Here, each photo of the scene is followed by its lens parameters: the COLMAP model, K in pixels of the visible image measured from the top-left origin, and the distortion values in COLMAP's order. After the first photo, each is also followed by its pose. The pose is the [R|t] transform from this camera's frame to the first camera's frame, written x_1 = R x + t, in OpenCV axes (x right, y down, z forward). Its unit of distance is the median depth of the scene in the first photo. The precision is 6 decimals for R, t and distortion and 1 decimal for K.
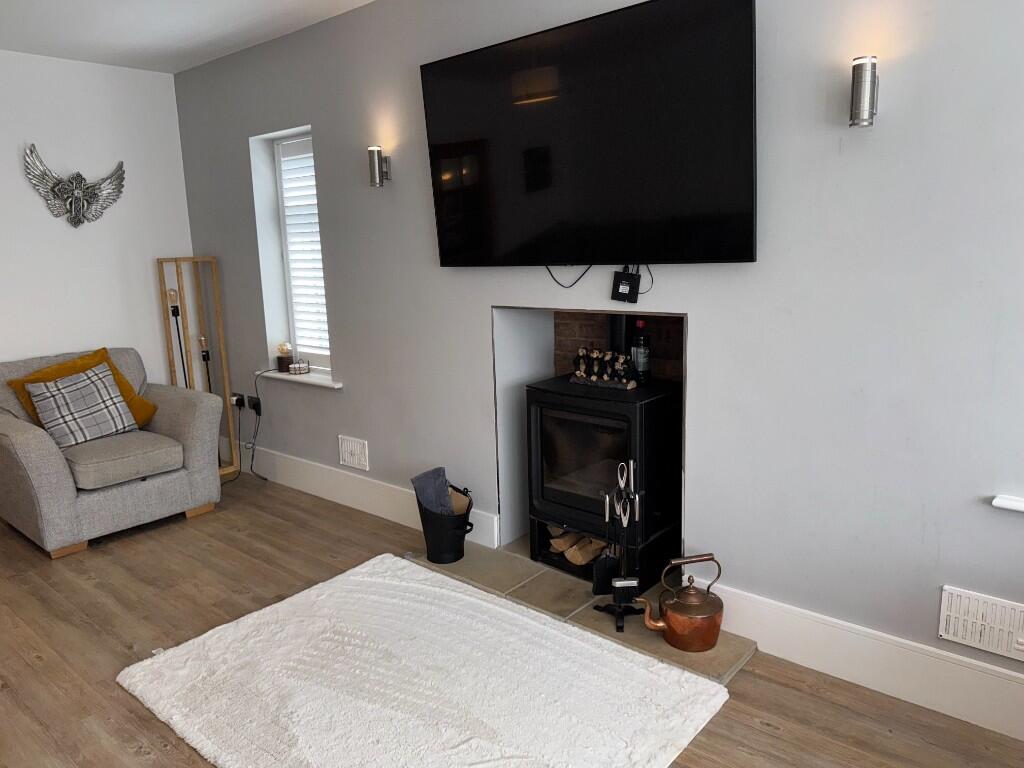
lens RADIAL K [[731.4, 0, 515.3], [0, 731.4, 384.5], [0, 0, 1]] dist [0.006238, -0.034207]
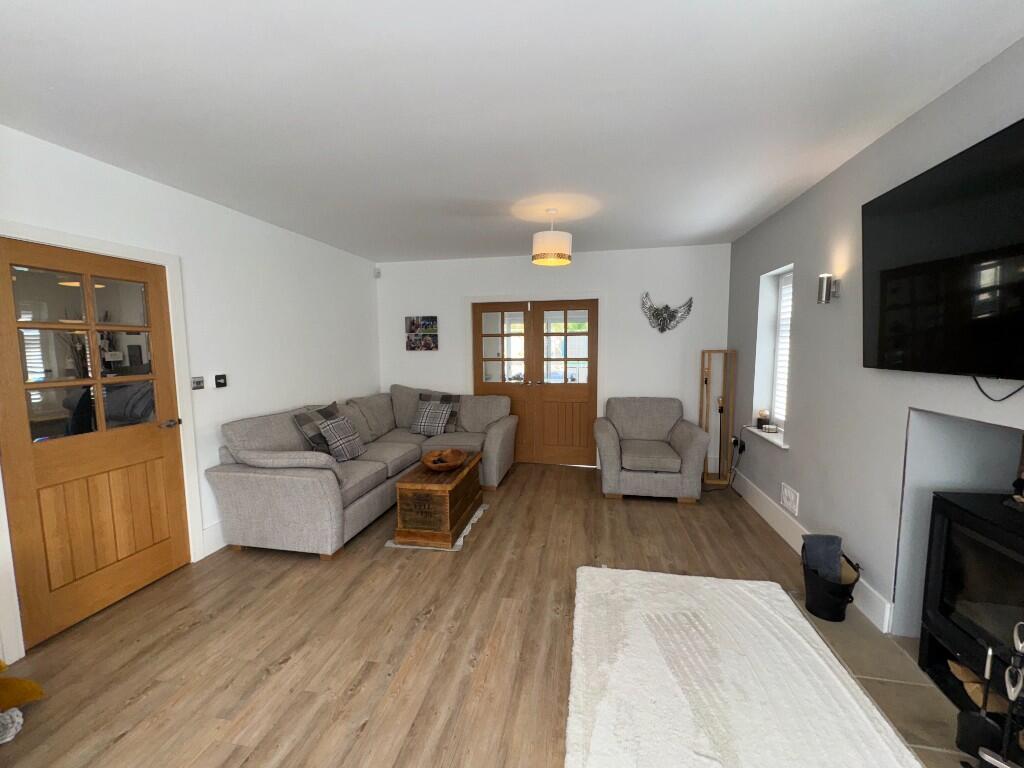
lens RADIAL K [[407.6, 0, 508.1], [0, 407.6, 377.9], [0, 0, 1]] dist [-0.002840, -0.000130]
pose [[0.464497, 0.091476, -0.880838, 0.213261], [-0.160270, 0.986910, 0.017976, -0.068156], [0.870952, 0.132822, 0.473077, 0.197542]]
